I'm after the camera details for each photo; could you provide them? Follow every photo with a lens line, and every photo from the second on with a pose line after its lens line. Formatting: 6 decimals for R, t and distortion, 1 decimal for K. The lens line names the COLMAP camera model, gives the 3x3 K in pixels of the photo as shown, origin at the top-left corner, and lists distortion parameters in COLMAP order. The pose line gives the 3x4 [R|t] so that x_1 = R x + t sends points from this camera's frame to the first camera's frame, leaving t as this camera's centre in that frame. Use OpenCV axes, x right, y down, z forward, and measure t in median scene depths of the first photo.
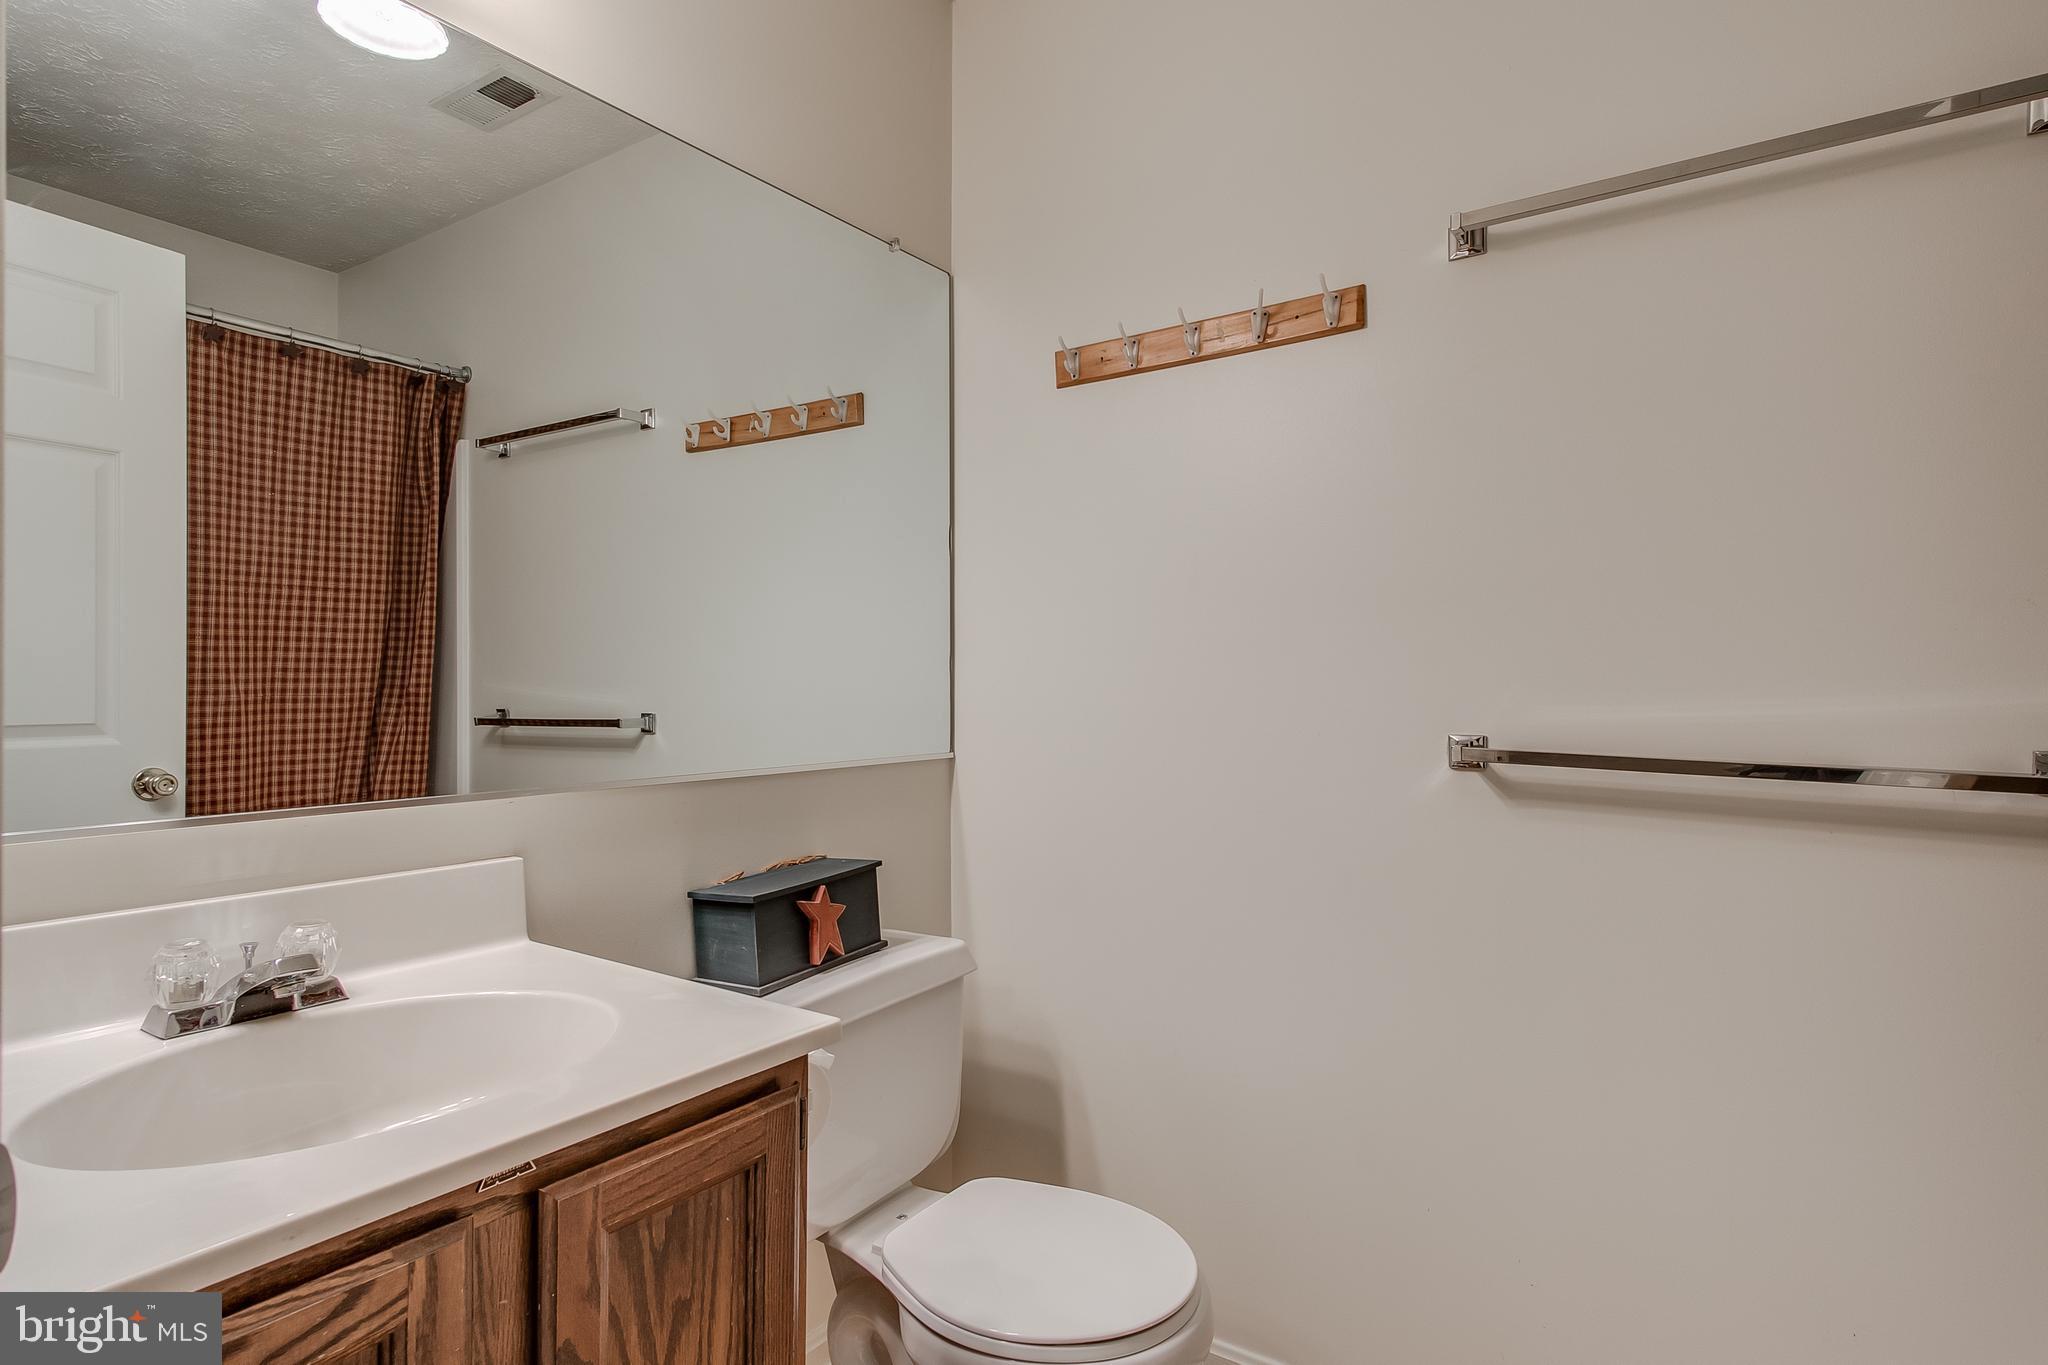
lens RADIAL K [[1072.8, 0, 1025.2], [0, 1072.8, 684.0], [0, 0, 1]] dist [0.003605, 0.001138]
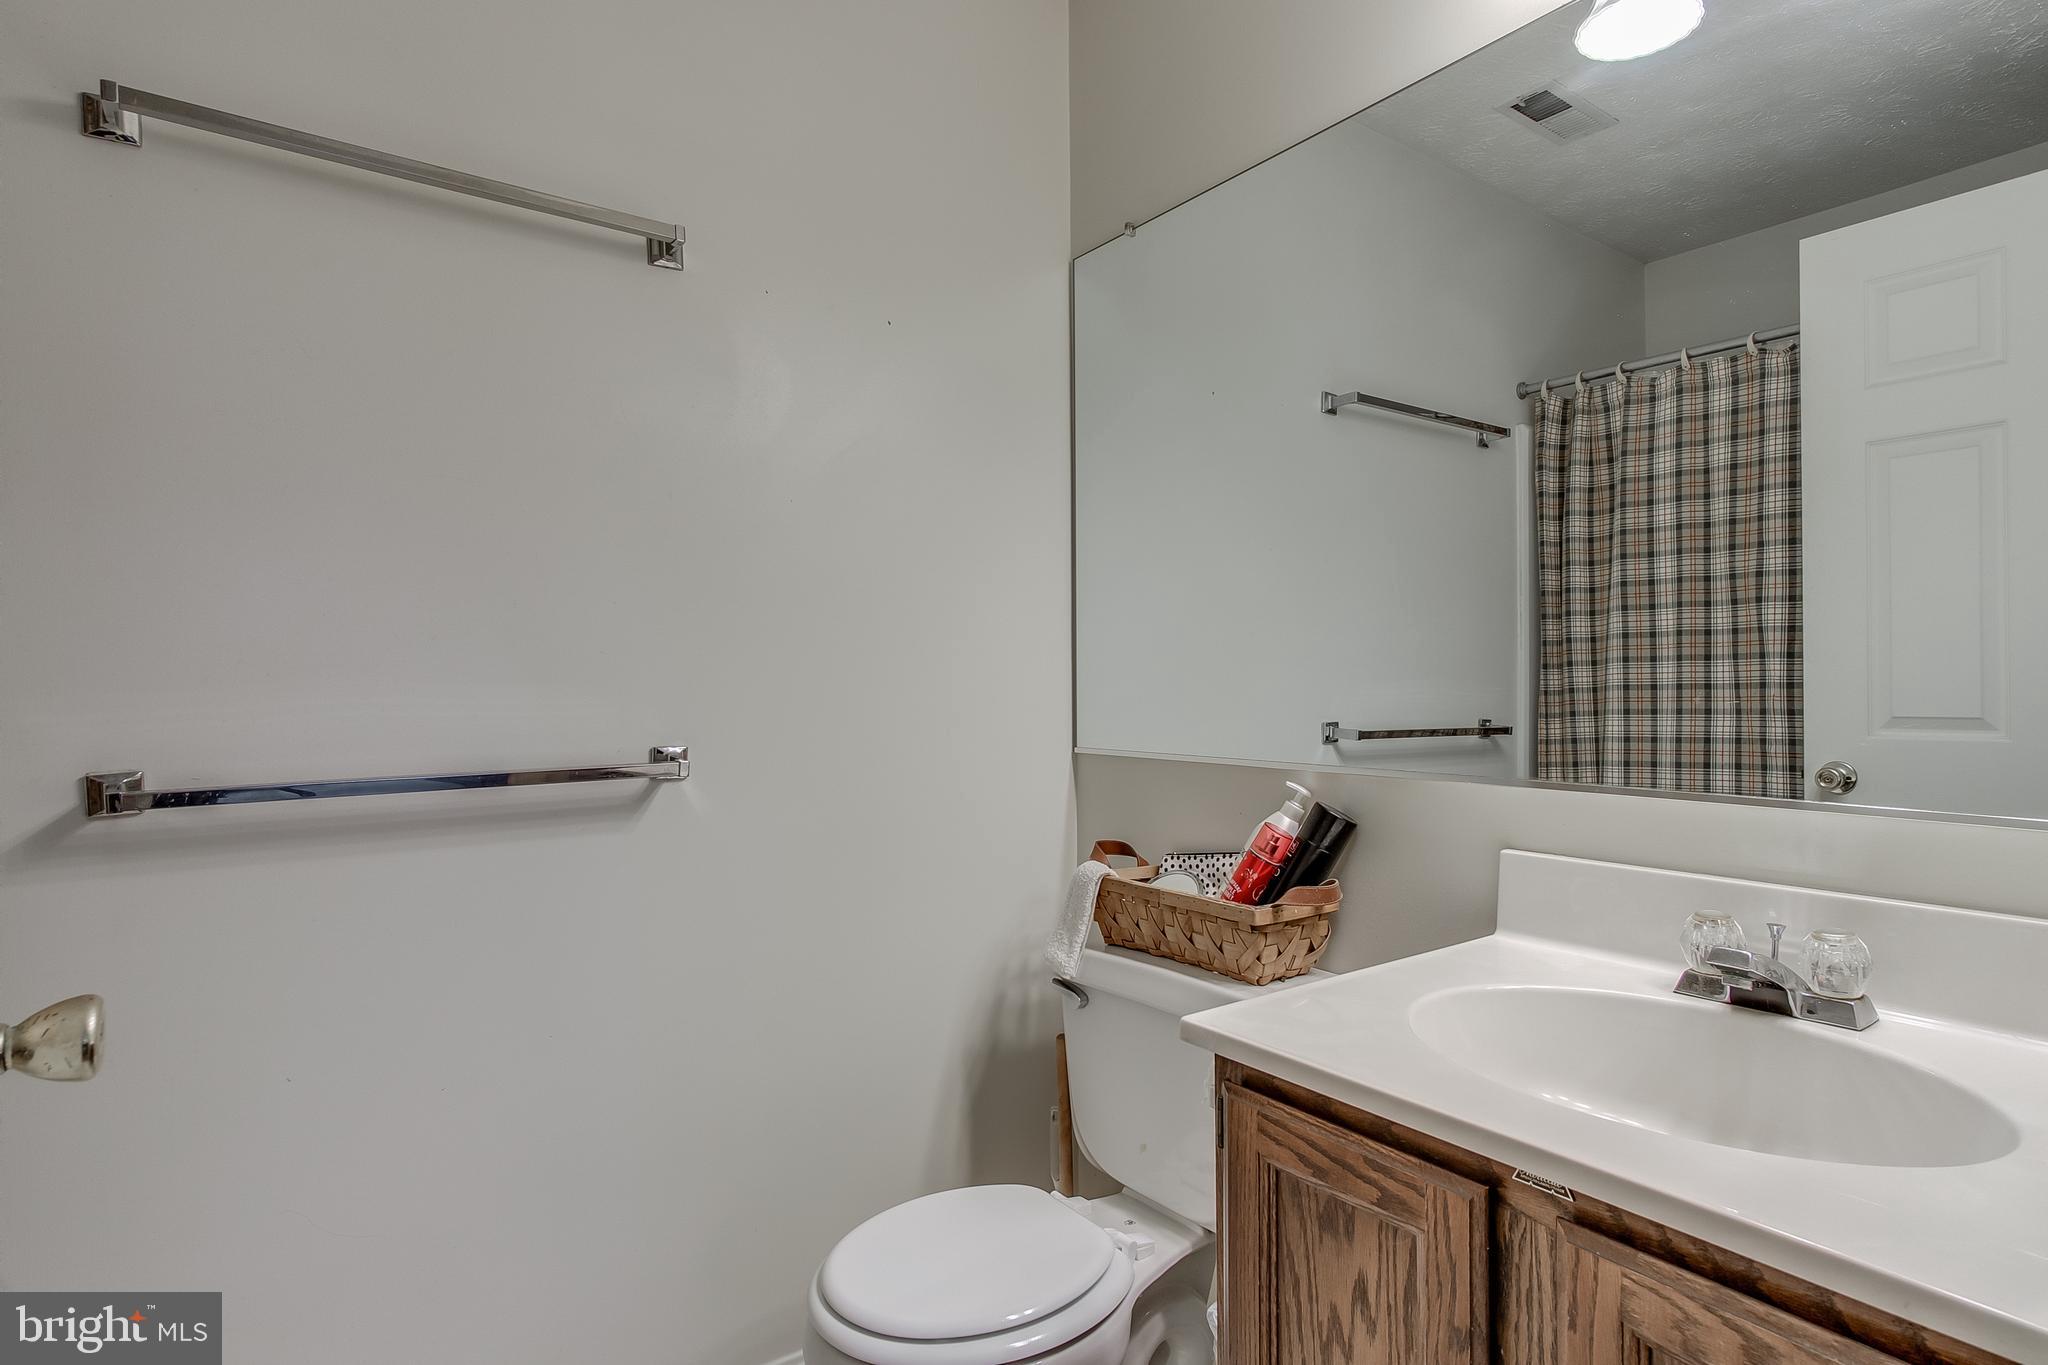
lens RADIAL K [[1072.8, 0, 1023.8], [0, 1072.8, 690.5], [0, 0, 1]] dist [0.003605, 0.001138]
pose [[-0.343556, -0.005397, -0.939117, 0.452086], [0.007942, 0.999931, -0.008652, 0.024056], [0.939098, -0.010430, -0.343490, 0.727836]]
